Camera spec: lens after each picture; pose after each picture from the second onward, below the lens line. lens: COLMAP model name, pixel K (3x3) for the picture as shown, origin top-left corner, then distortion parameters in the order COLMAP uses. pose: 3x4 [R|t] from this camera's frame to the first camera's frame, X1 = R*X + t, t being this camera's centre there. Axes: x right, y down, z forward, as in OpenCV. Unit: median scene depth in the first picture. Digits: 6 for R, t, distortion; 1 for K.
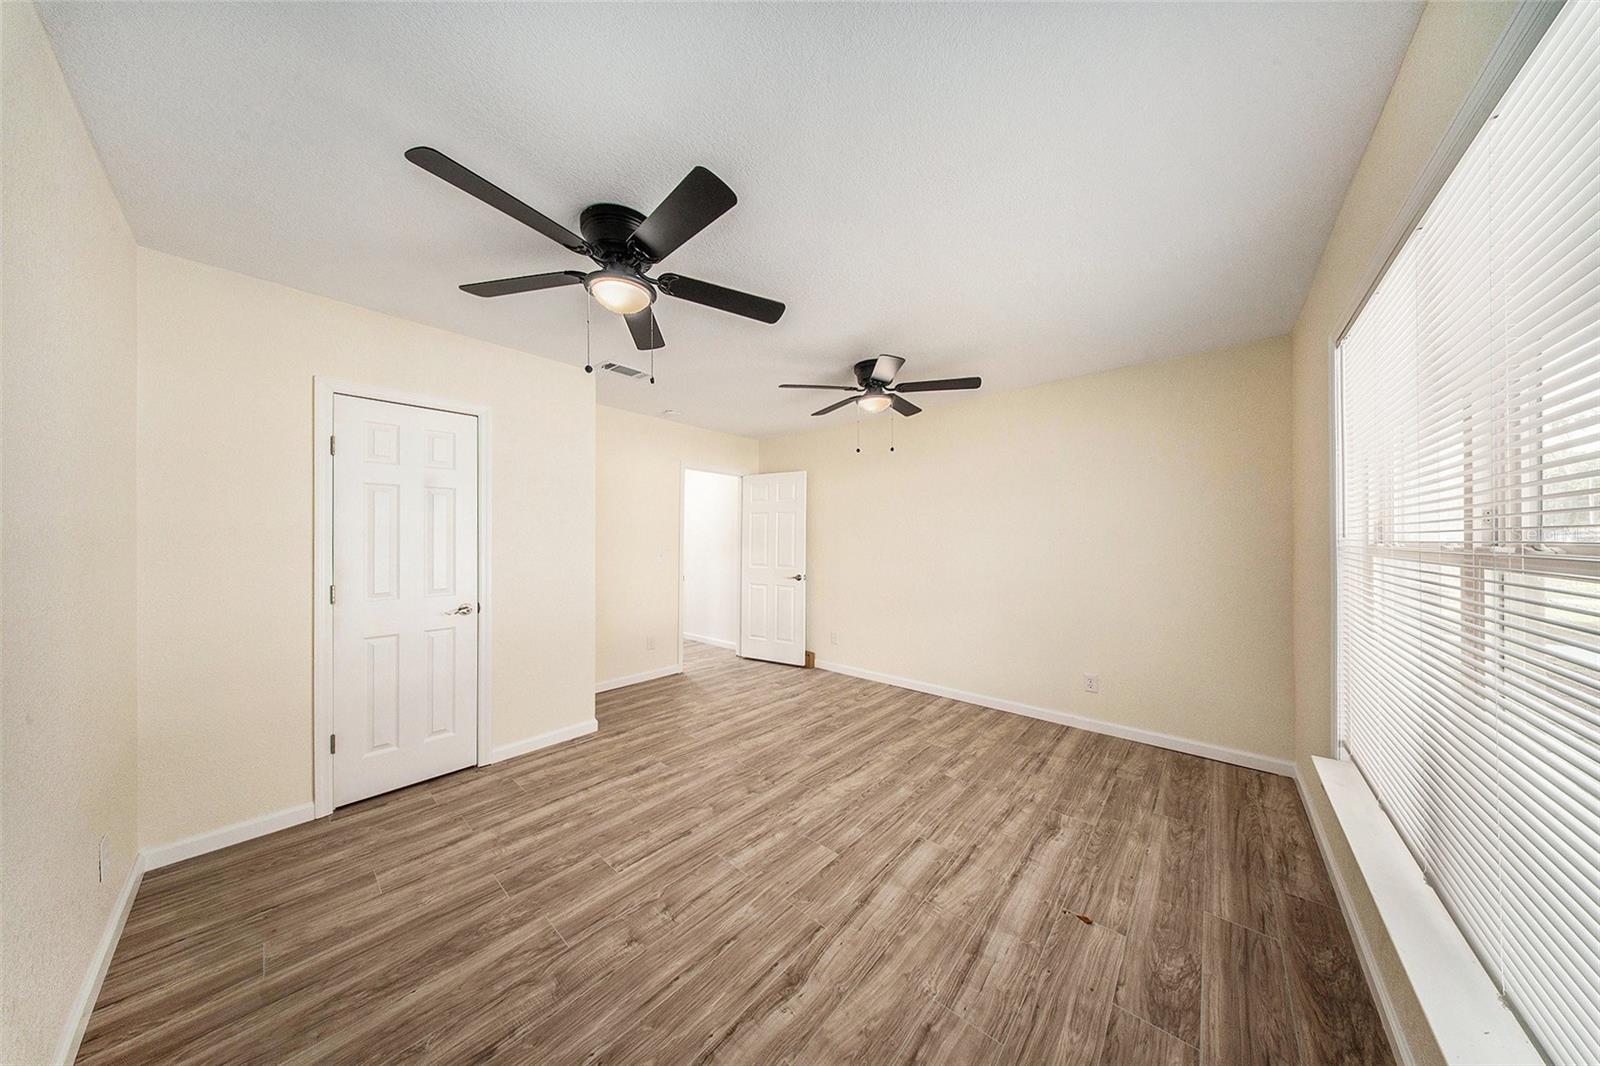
lens RADIAL K [[476.6, 0, 799.2], [0, 476.6, 533.6], [0, 0, 1]] dist [-0.001898, -0.000478]
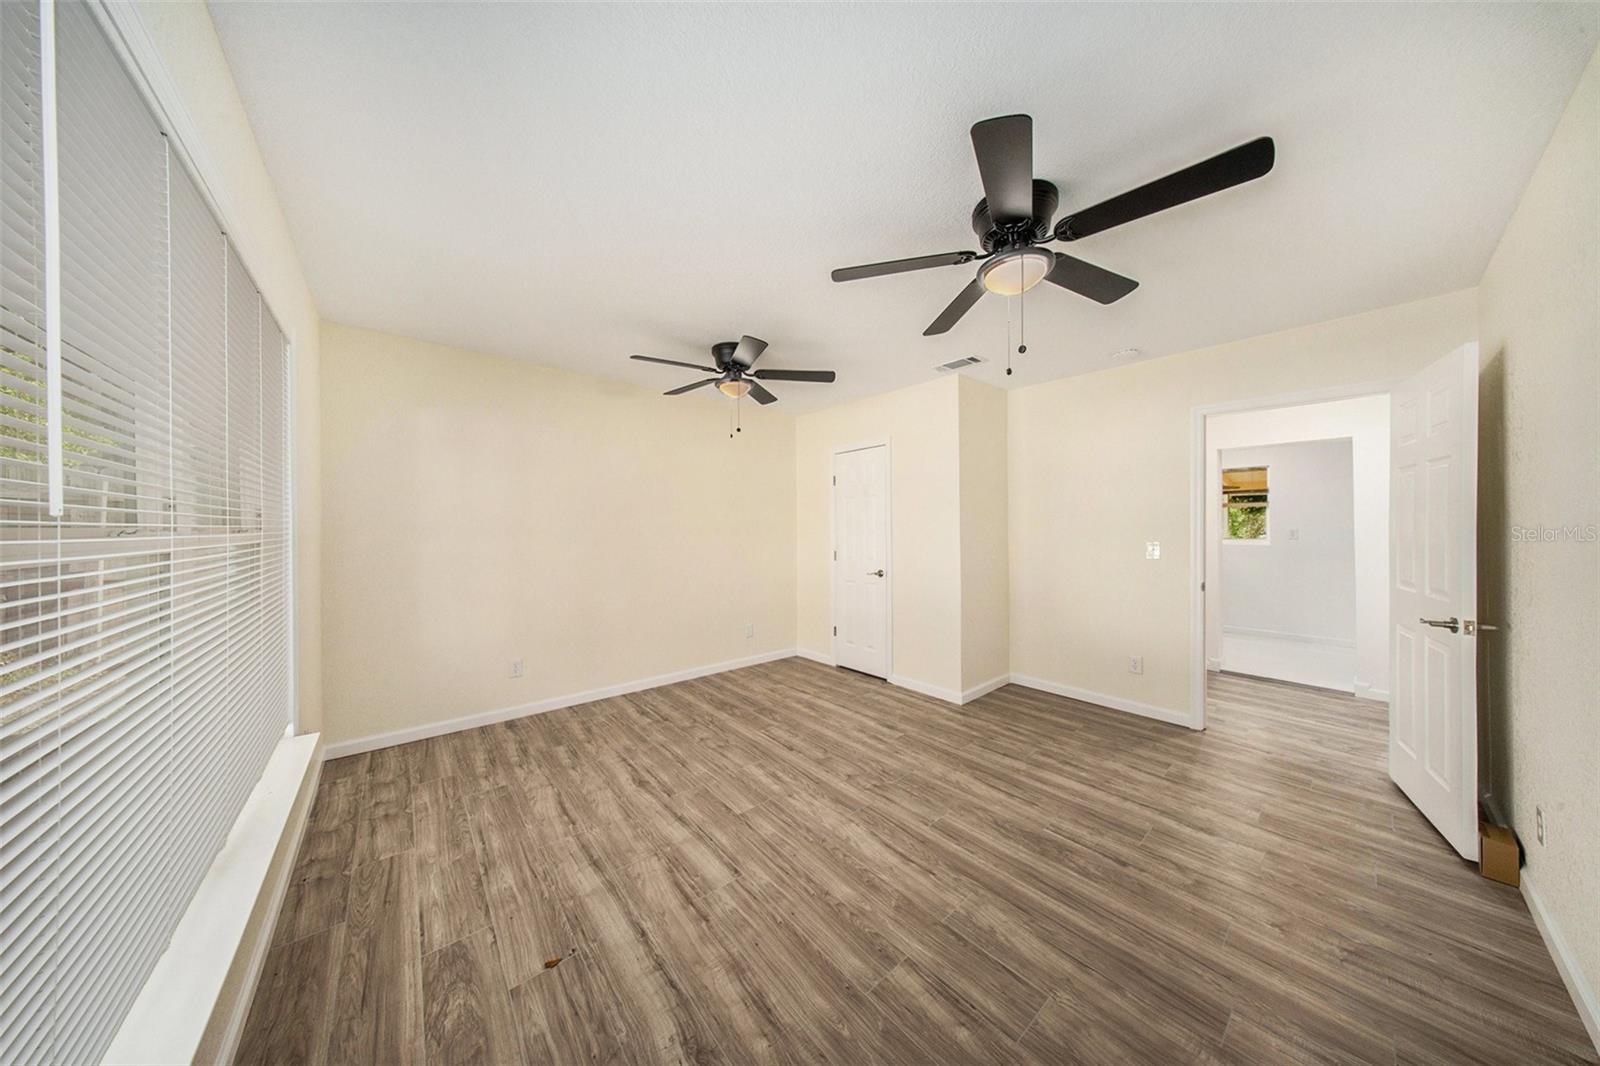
lens RADIAL K [[476.6, 0, 792.7], [0, 476.6, 530.8], [0, 0, 1]] dist [-0.001898, -0.000478]
pose [[-0.160687, 0.006631, -0.986983, 0.964361], [0.015334, 0.999874, 0.004221, 0.011648], [0.986886, -0.014456, -0.160768, 1.101494]]
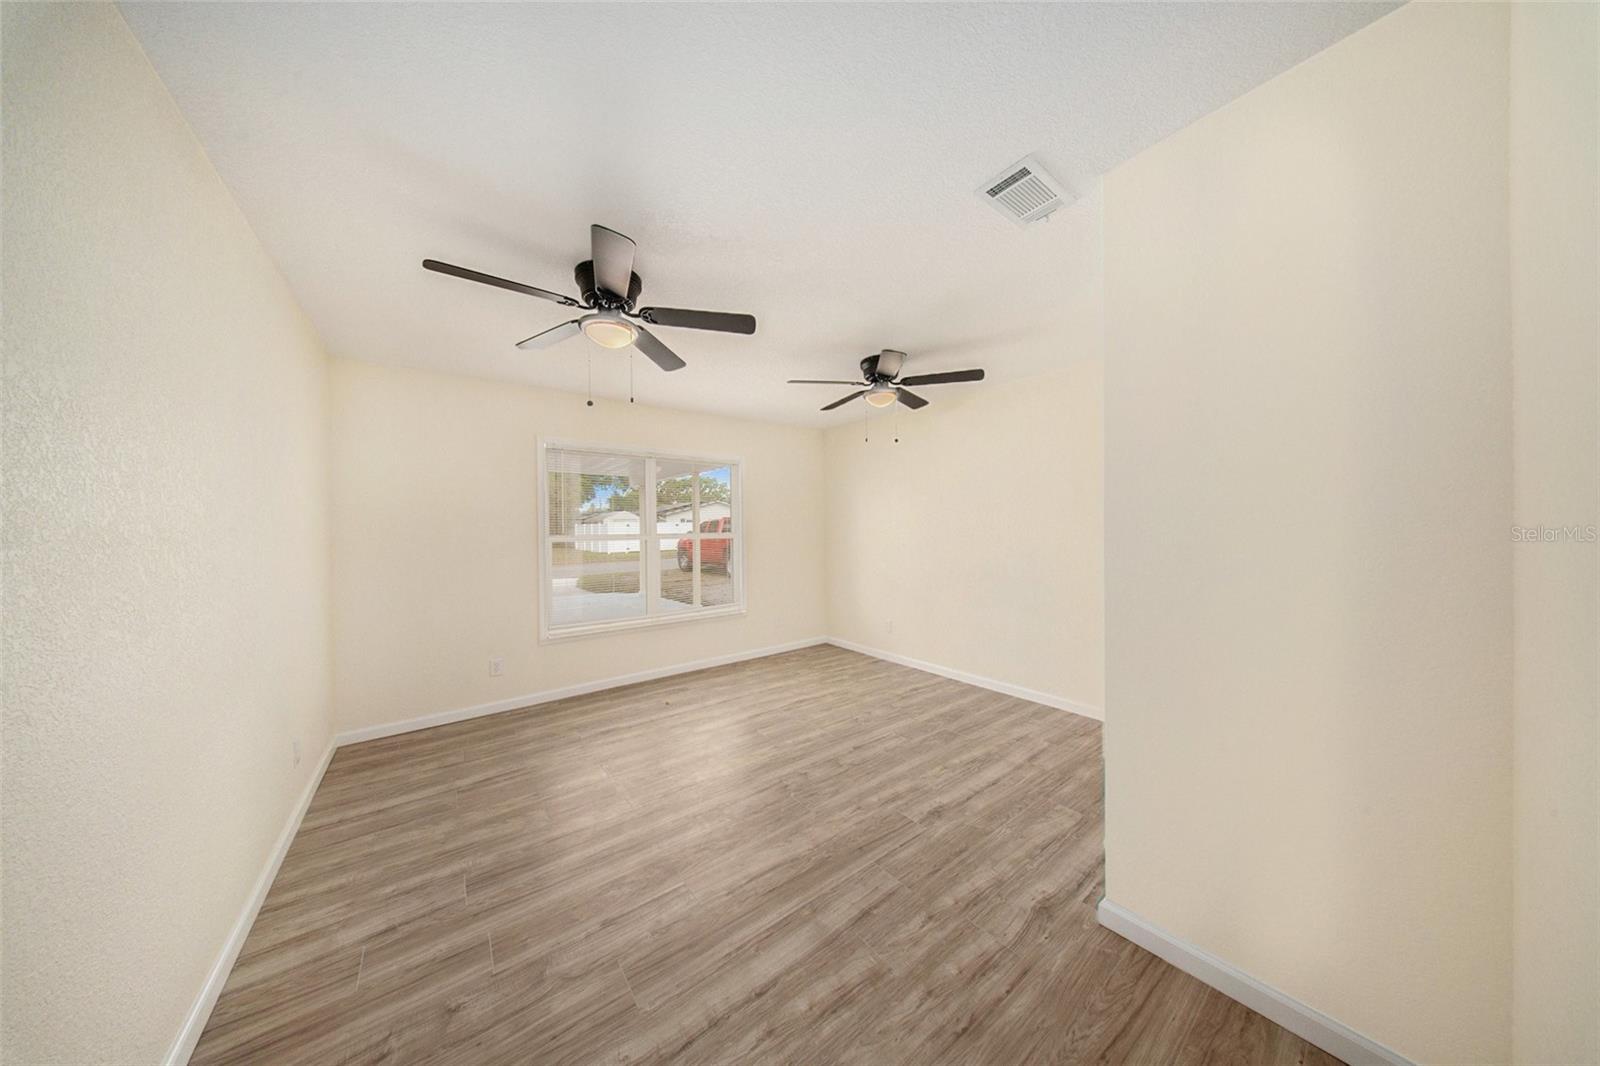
lens RADIAL K [[476.6, 0, 787.6], [0, 476.6, 530.1], [0, 0, 1]] dist [-0.001898, -0.000478]
pose [[-0.976206, 0.013993, 0.216392, -0.311086], [0.012171, 0.999878, -0.009751, 0.020379], [-0.216502, -0.006886, -0.976258, 2.122943]]
